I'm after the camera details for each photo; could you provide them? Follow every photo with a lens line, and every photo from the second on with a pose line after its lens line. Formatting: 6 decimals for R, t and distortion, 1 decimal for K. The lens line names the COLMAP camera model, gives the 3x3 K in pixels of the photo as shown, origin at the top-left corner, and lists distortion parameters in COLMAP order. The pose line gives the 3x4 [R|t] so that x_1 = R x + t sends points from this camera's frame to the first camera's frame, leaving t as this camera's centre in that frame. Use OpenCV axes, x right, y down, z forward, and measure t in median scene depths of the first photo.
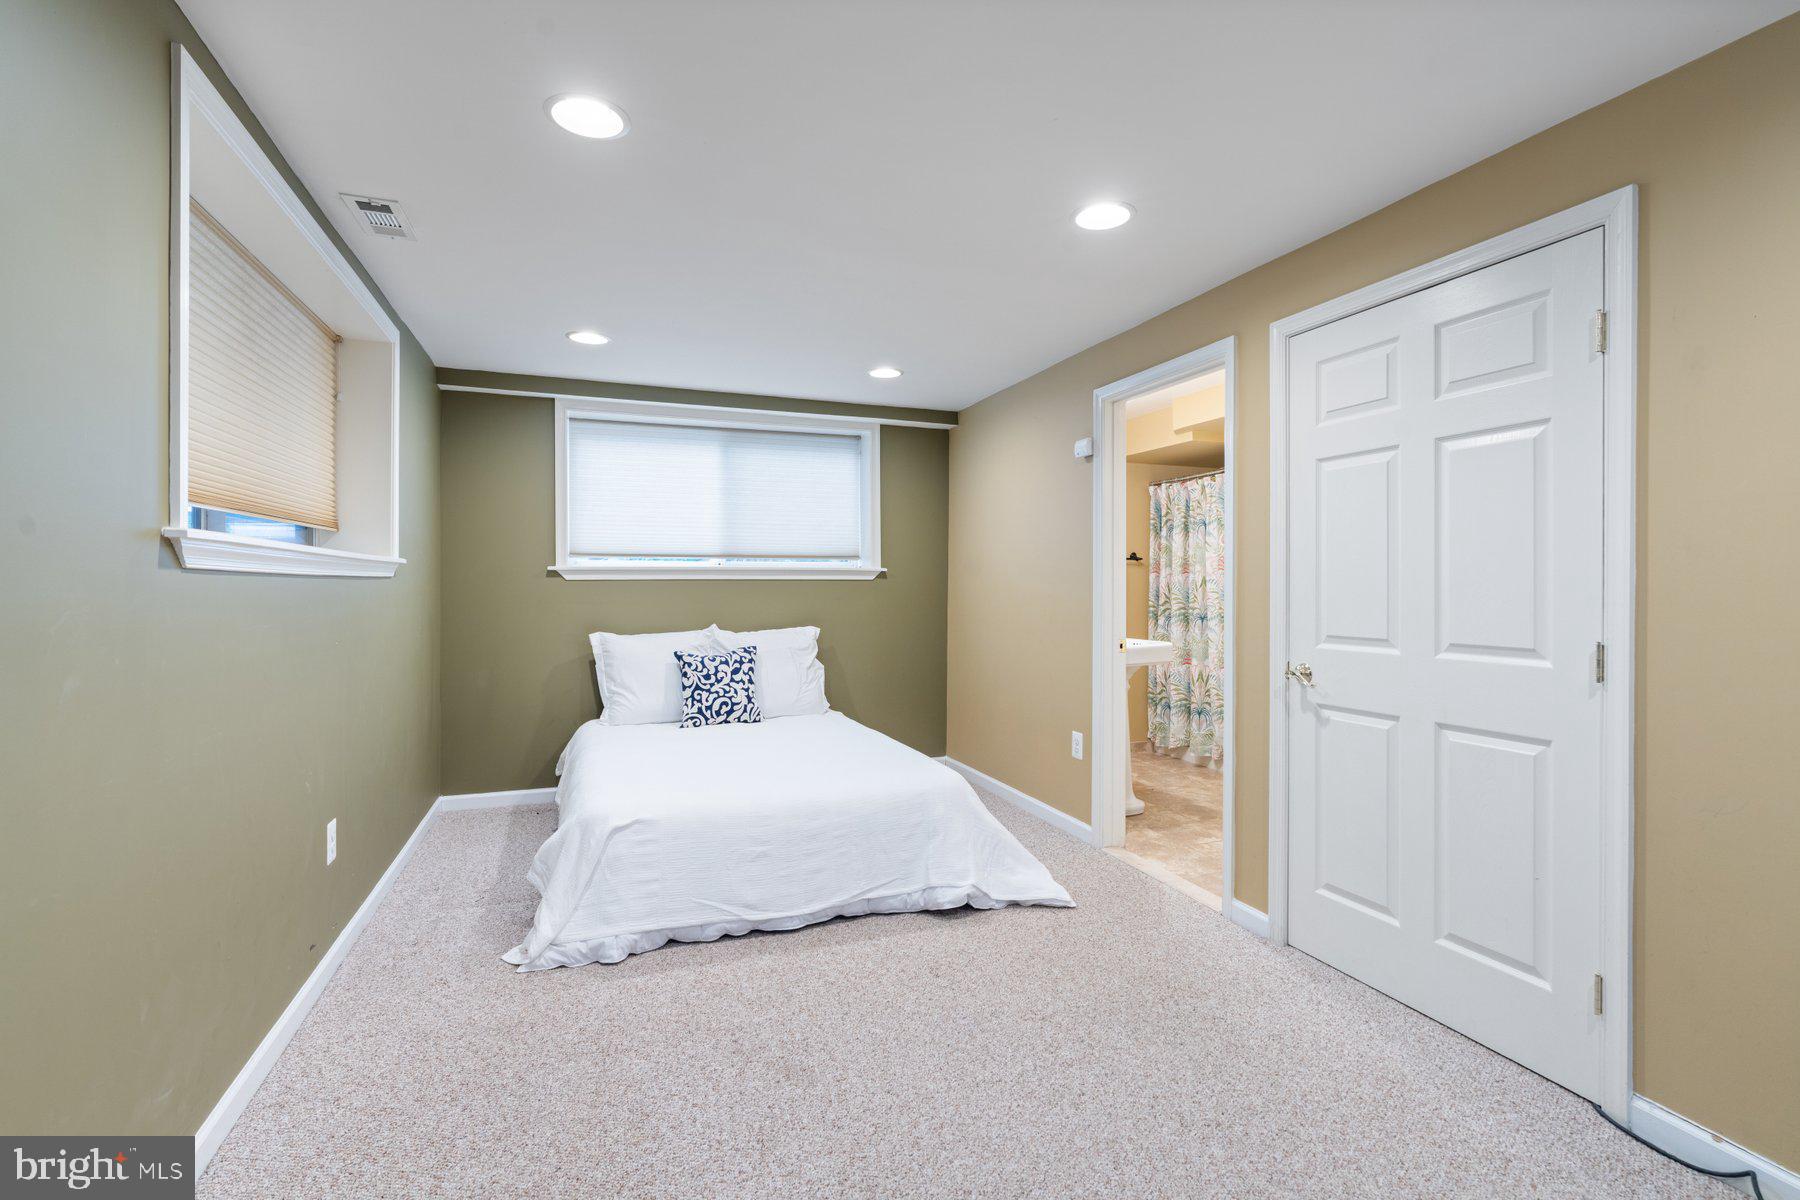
lens RADIAL K [[829.0, 0, 901.4], [0, 829.0, 594.8], [0, 0, 1]] dist [0.000394, 0.000416]
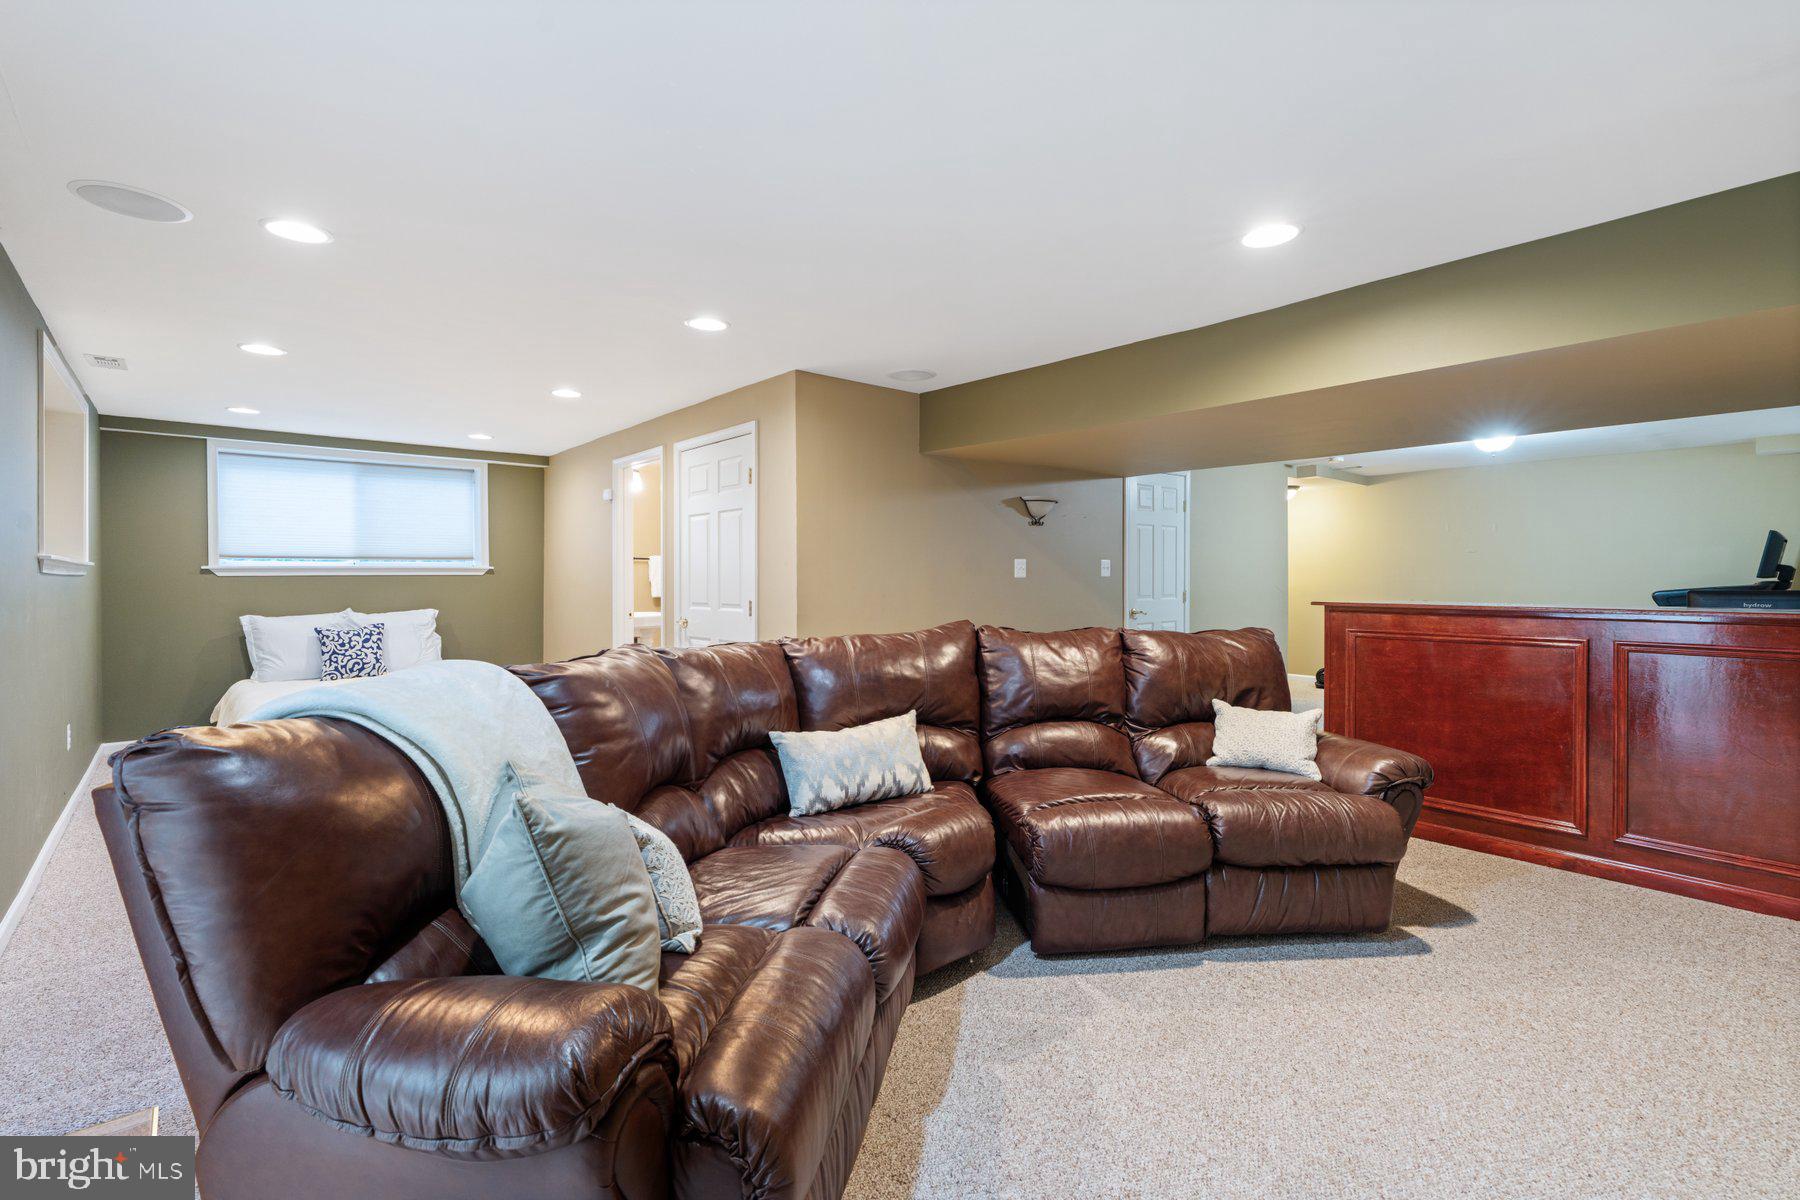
lens RADIAL K [[829.0, 0, 896.4], [0, 829.0, 587.1], [0, 0, 1]] dist [0.000394, 0.000416]
pose [[0.941530, -0.007550, 0.336843, 0.175016], [0.008584, 0.999962, -0.001580, 0.011302], [-0.336819, 0.004379, 0.941559, -0.631986]]
